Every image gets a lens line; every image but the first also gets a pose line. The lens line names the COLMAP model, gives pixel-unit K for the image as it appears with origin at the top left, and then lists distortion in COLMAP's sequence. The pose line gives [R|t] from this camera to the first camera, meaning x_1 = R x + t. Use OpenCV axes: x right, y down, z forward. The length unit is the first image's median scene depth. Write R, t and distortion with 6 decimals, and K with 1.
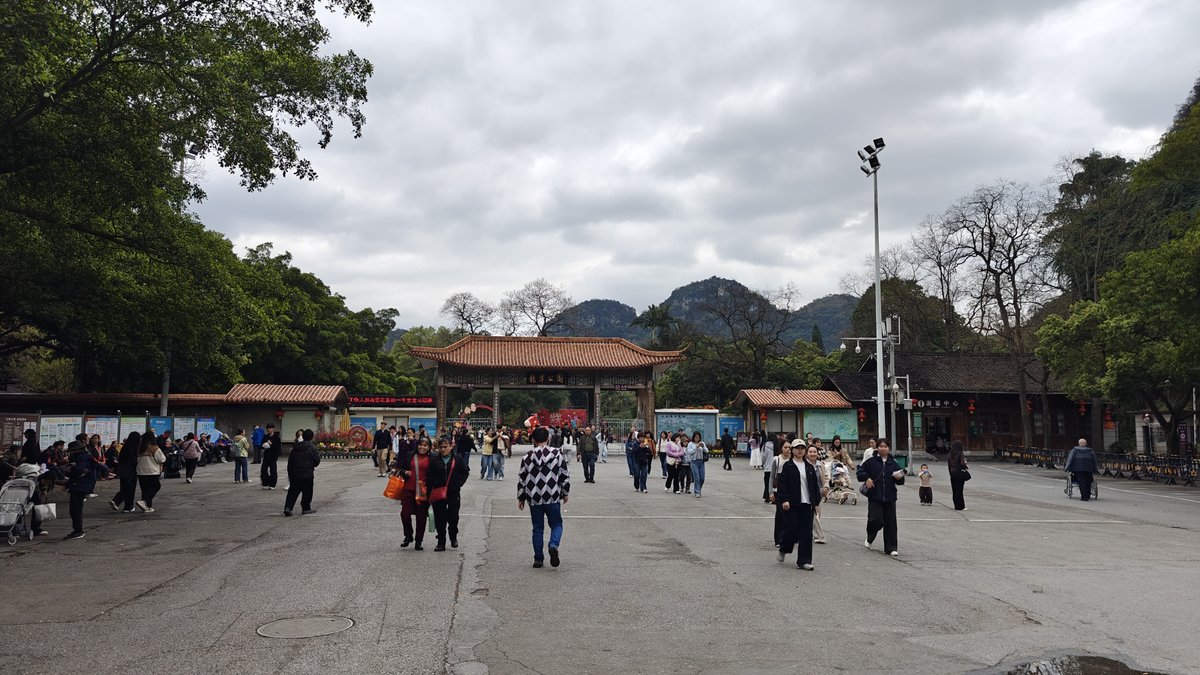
lens RADIAL K [[803.8, 0, 601.4], [0, 803.8, 343.4], [0, 0, 1]] dist [0.072550, -0.103335]
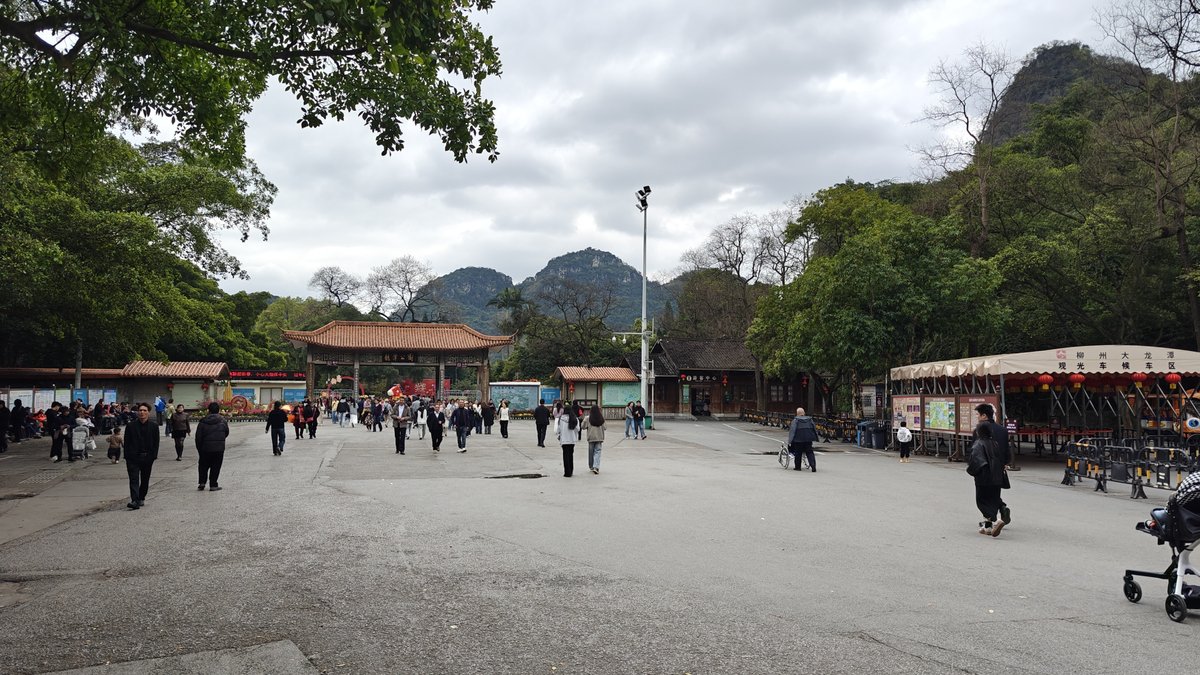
lens RADIAL K [[803.8, 0, 601.4], [0, 803.8, 343.4], [0, 0, 1]] dist [0.072550, -0.103335]
pose [[0.988500, 0.009726, 0.150908, 0.048813], [-0.015830, 0.999102, 0.039299, -0.030276], [-0.150390, -0.041236, 0.987766, -0.260525]]
